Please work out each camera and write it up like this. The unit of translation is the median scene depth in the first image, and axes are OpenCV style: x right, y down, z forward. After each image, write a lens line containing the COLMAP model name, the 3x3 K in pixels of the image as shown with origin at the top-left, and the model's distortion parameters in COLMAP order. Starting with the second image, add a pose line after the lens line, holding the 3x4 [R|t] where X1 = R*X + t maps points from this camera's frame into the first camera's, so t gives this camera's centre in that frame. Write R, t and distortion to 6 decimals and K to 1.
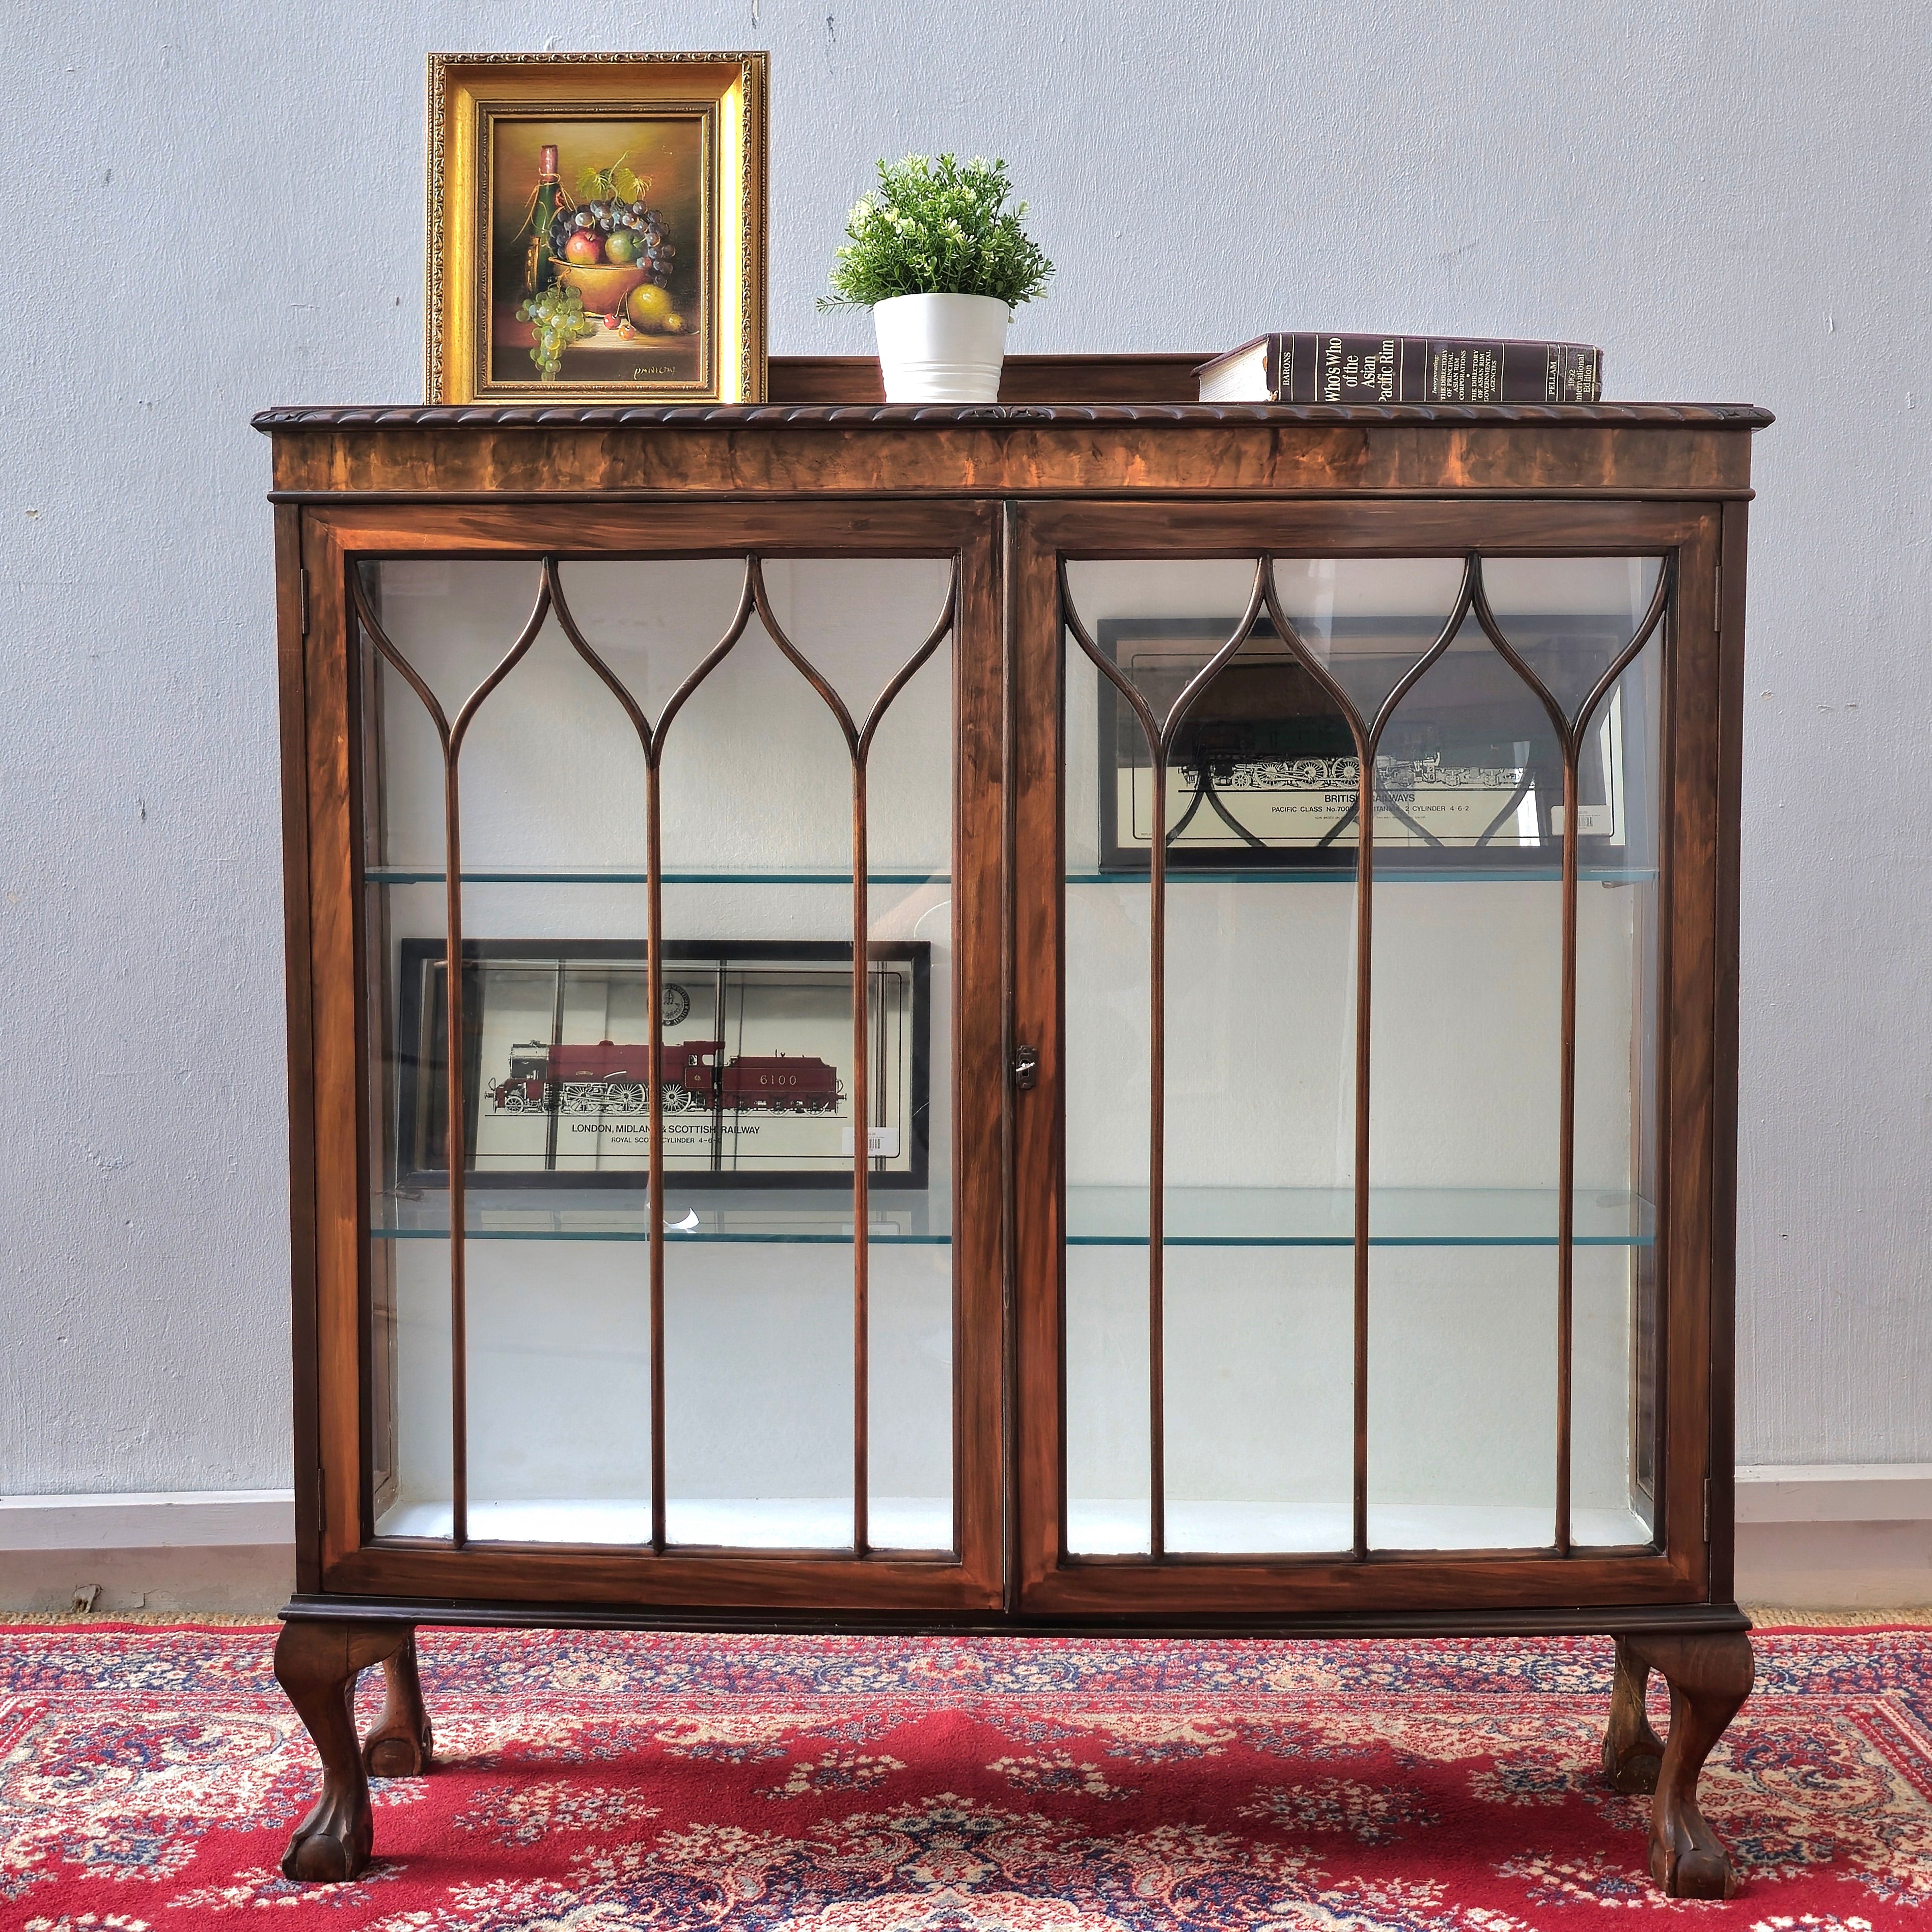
lens RADIAL K [[2770.7, 0, 955.9], [0, 2770.7, 980.2], [0, 0, 1]] dist [0.080548, -0.090456]
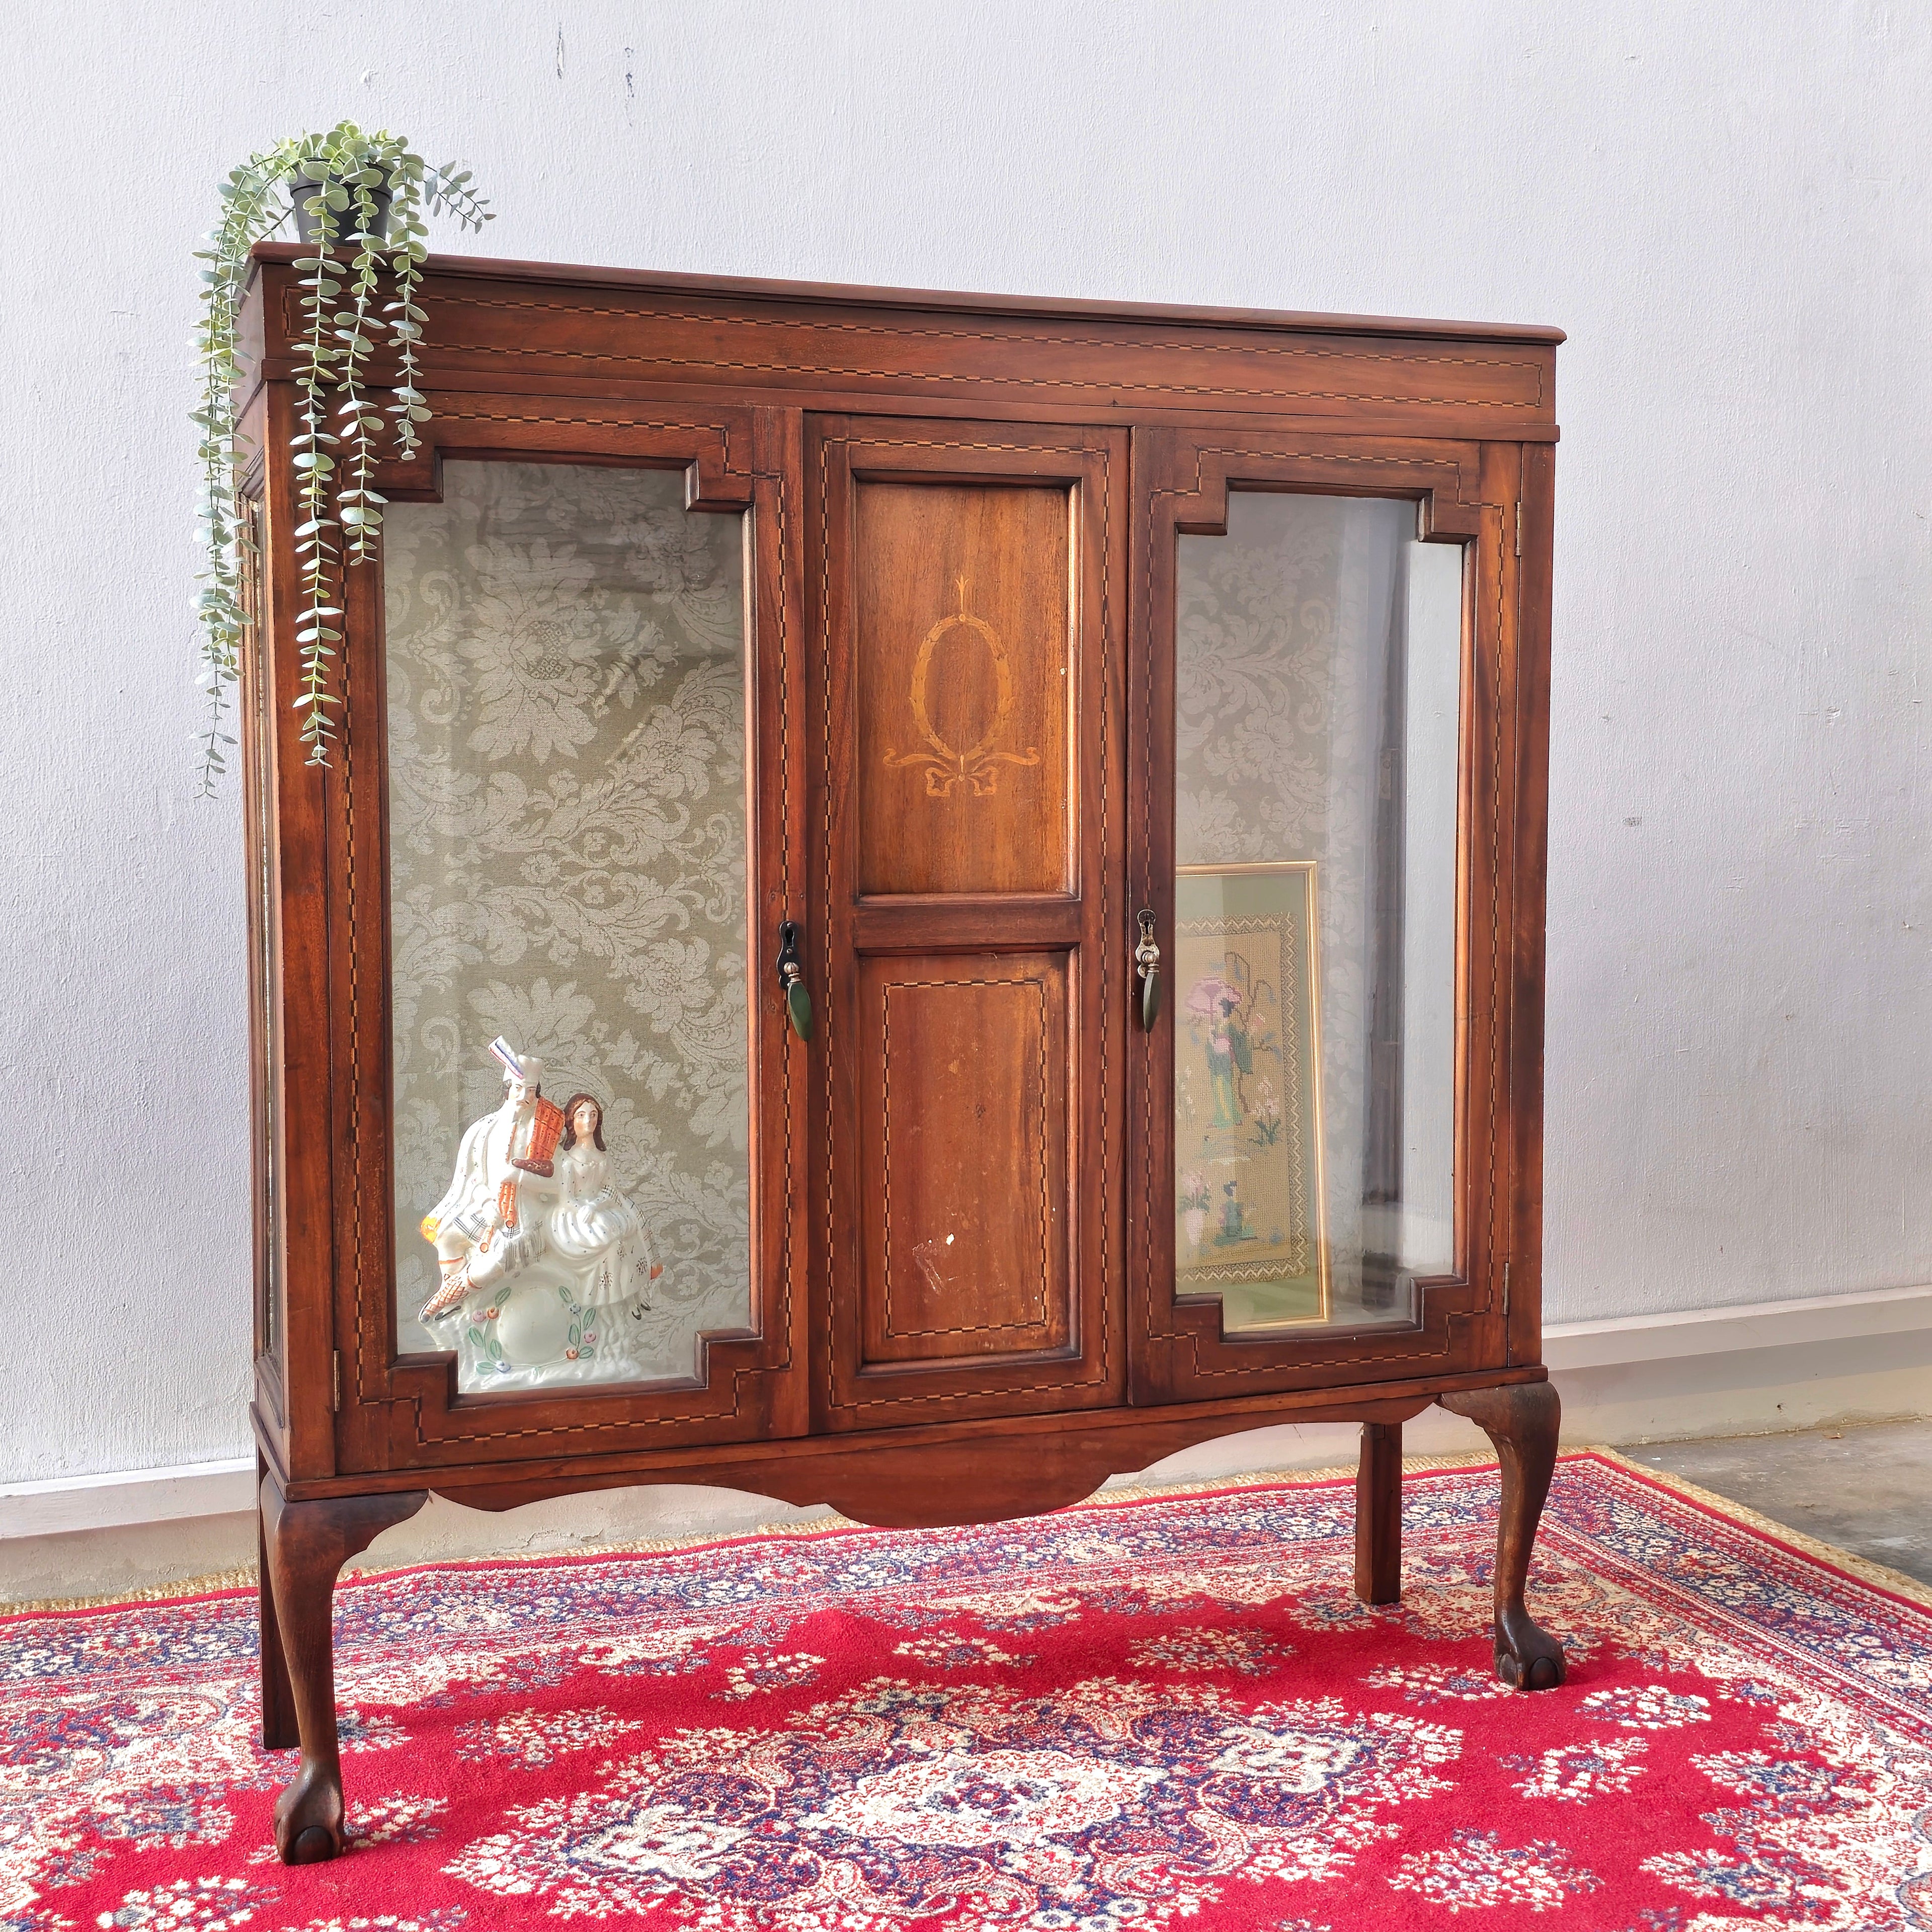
lens RADIAL K [[2574.6, 0, 957.5], [0, 2574.6, 959.7], [0, 0, 1]] dist [0.091457, -0.118771]
pose [[0.947418, -0.026333, 0.318914, -0.310179], [0.025401, 0.999652, 0.007083, -0.004538], [-0.318989, 0.001390, 0.947757, -0.000990]]
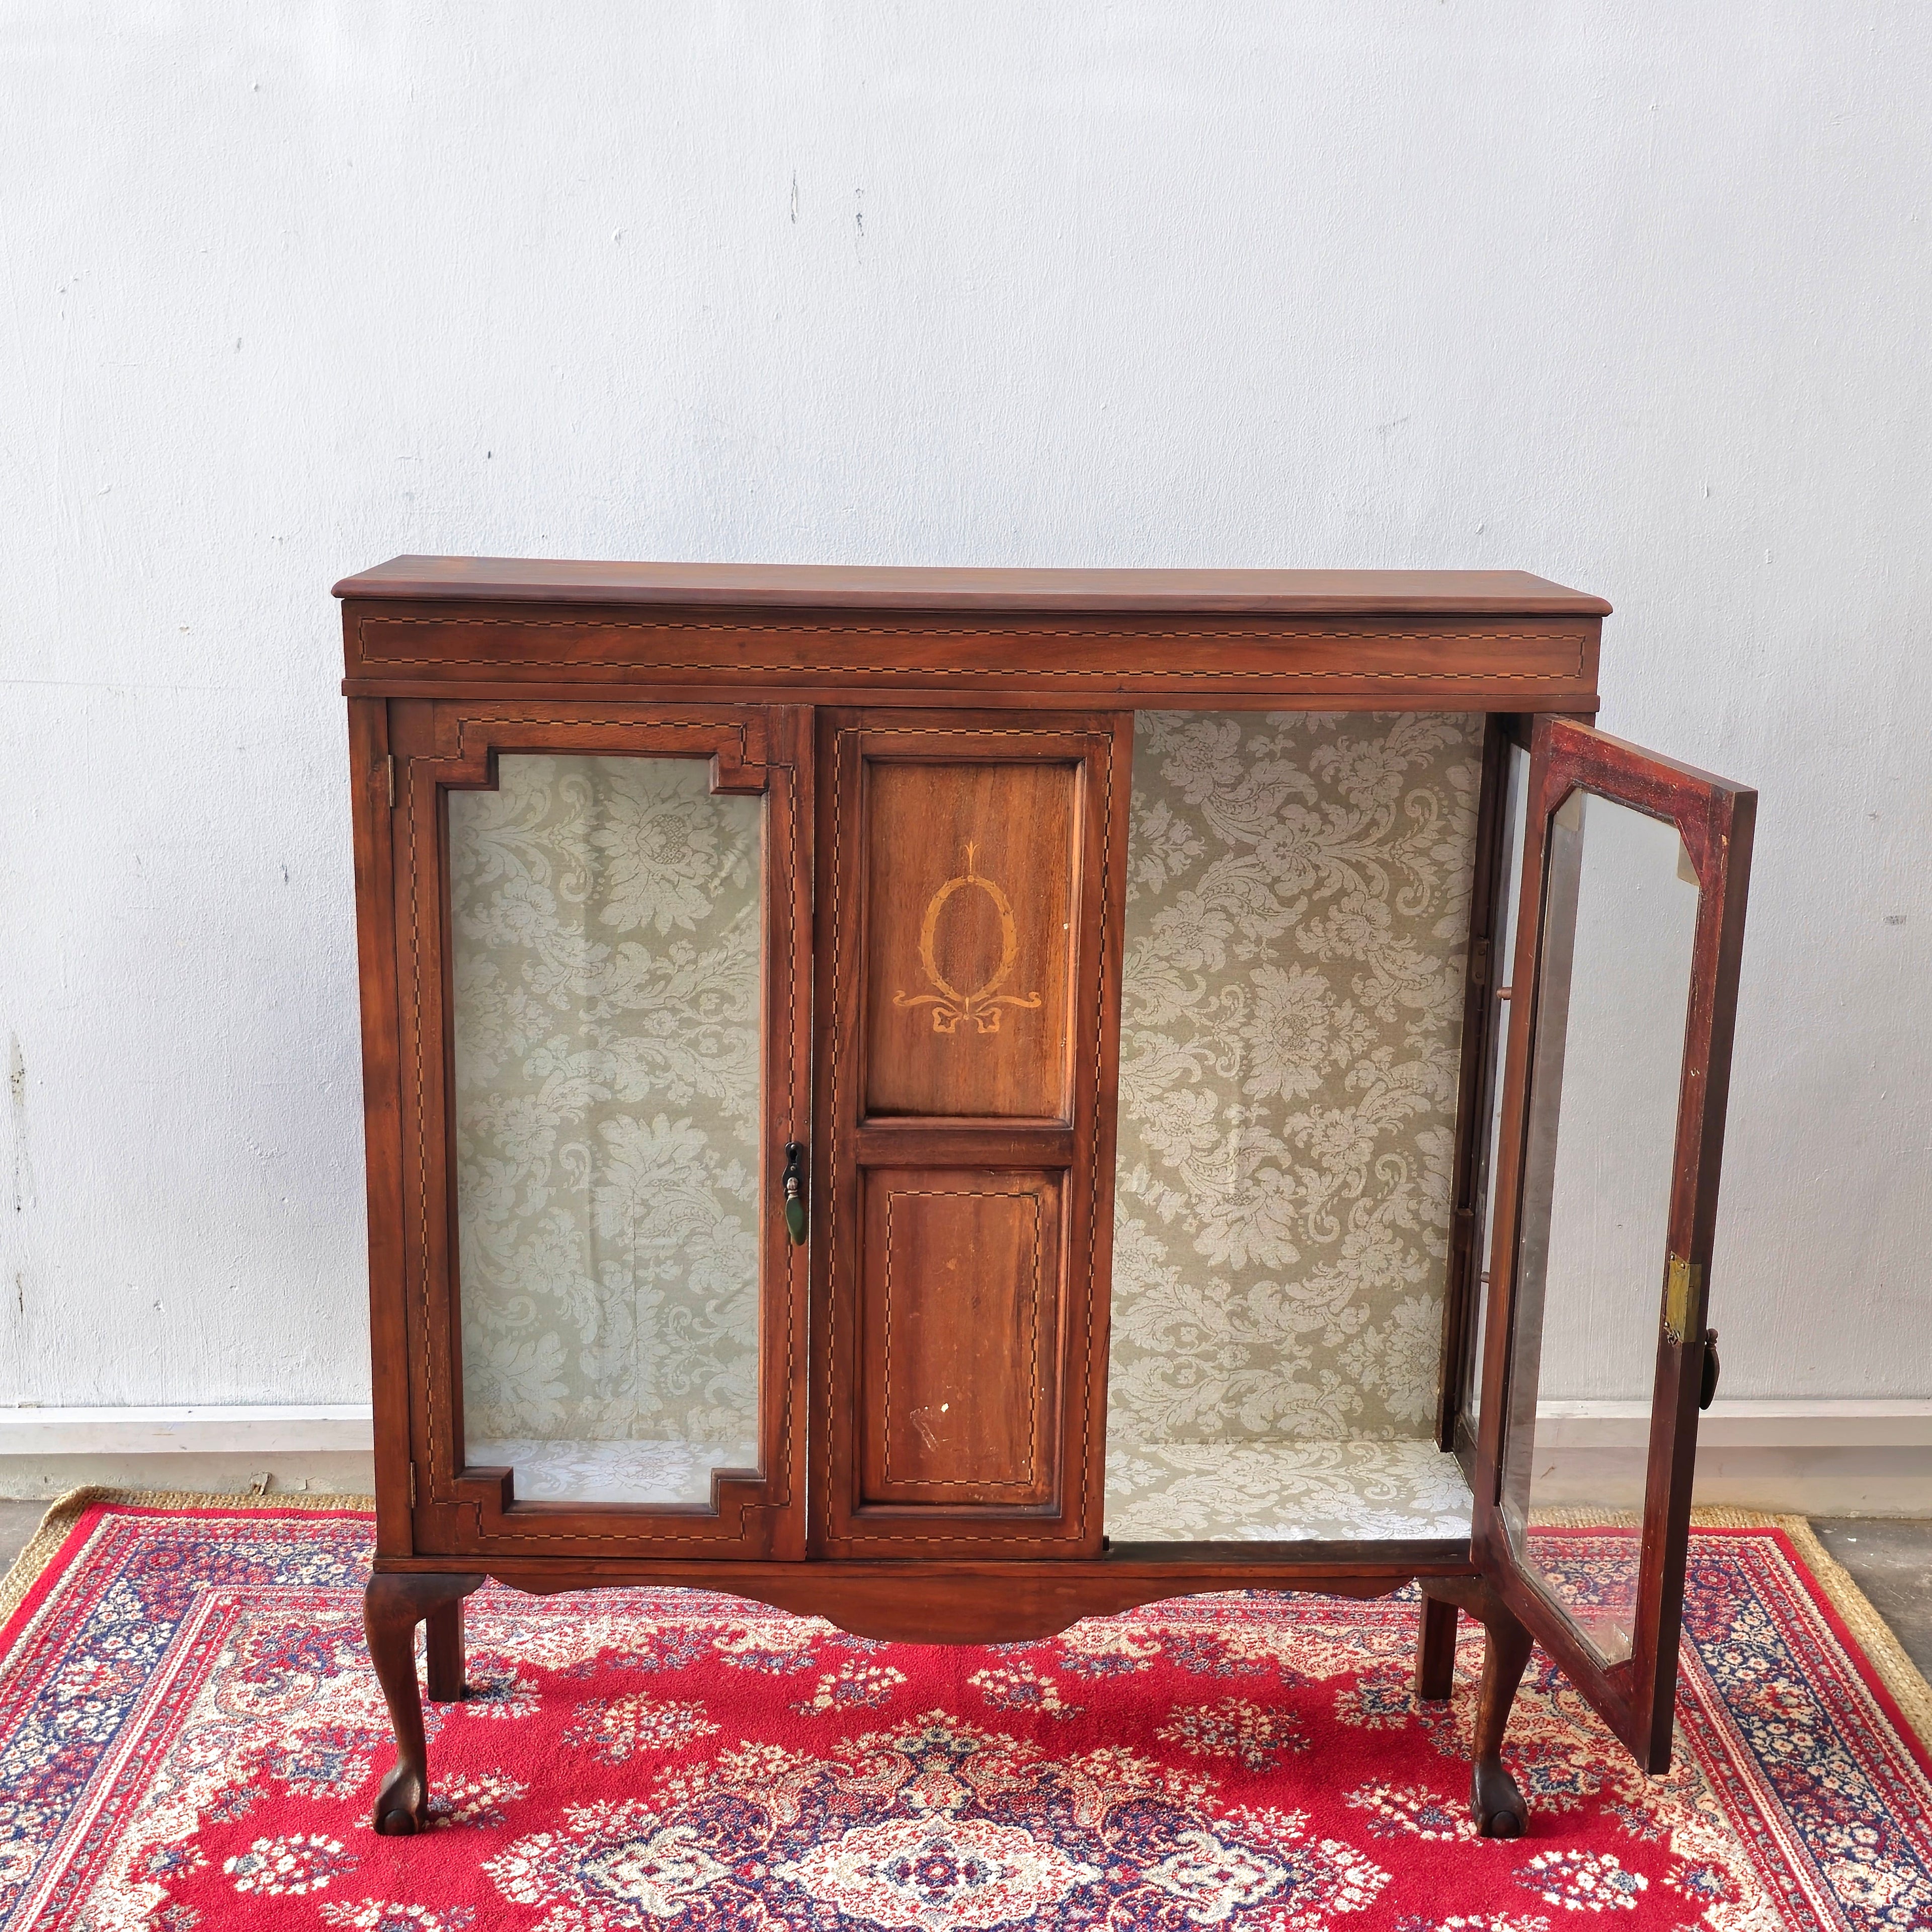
lens RADIAL K [[2596.2, 0, 972.3], [0, 2596.2, 966.1], [0, 0, 1]] dist [0.093189, -0.120446]
pose [[0.999865, 0.015331, 0.005896, 0.000720], [-0.016162, 0.982311, 0.186560, -0.293178], [-0.002932, -0.186630, 0.982426, -0.149677]]
